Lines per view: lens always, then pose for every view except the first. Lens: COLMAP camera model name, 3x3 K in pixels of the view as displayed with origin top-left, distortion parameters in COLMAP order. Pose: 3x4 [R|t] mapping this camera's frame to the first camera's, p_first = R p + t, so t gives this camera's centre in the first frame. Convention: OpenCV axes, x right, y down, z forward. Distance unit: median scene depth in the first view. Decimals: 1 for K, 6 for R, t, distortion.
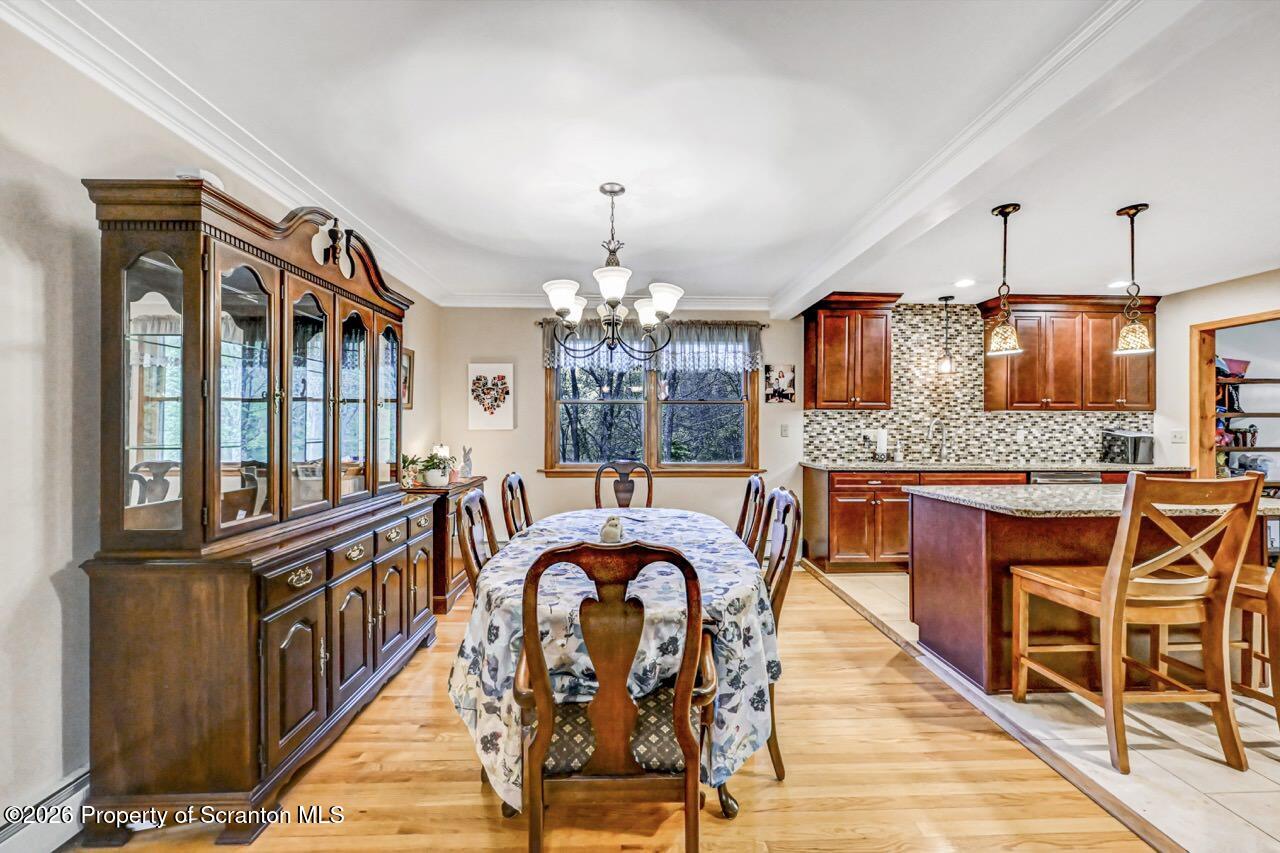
lens RADIAL K [[505.2, 0, 641.7], [0, 505.2, 429.7], [0, 0, 1]] dist [-0.001241, -0.000025]
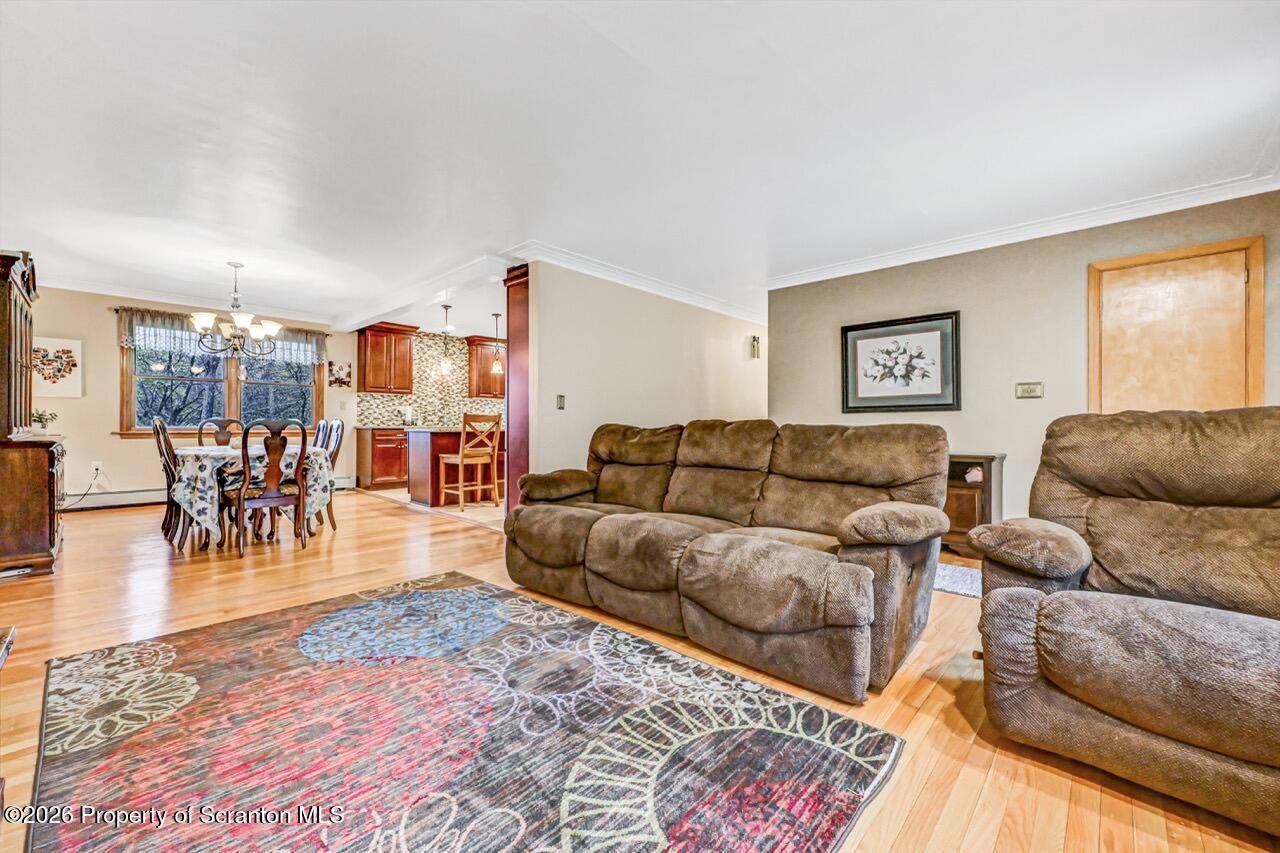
lens RADIAL K [[511.0, 0, 637.2], [0, 511.0, 426.8], [0, 0, 1]] dist [-0.000277, -0.000089]
pose [[0.710417, -0.000133, 0.703781, -0.171552], [-0.002515, 0.999993, 0.002728, 0.059585], [-0.703776, -0.003708, 0.710412, -0.717396]]
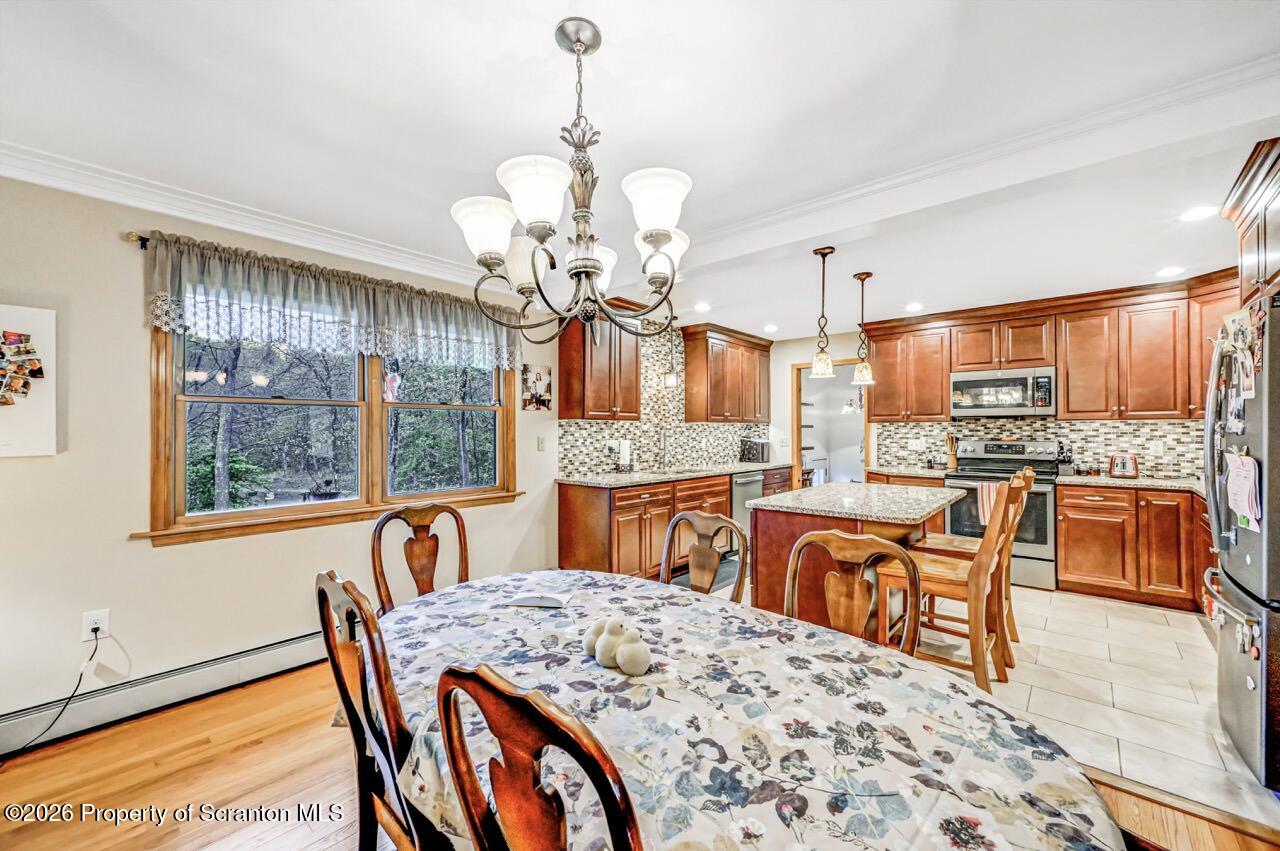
lens RADIAL K [[505.2, 0, 641.7], [0, 505.2, 428.7], [0, 0, 1]] dist [-0.001241, -0.000025]
pose [[0.684169, -0.001426, 0.729322, -0.221976], [0.005501, 0.999980, -0.003206, -0.019294], [-0.729303, 0.006205, 0.684163, 0.298116]]
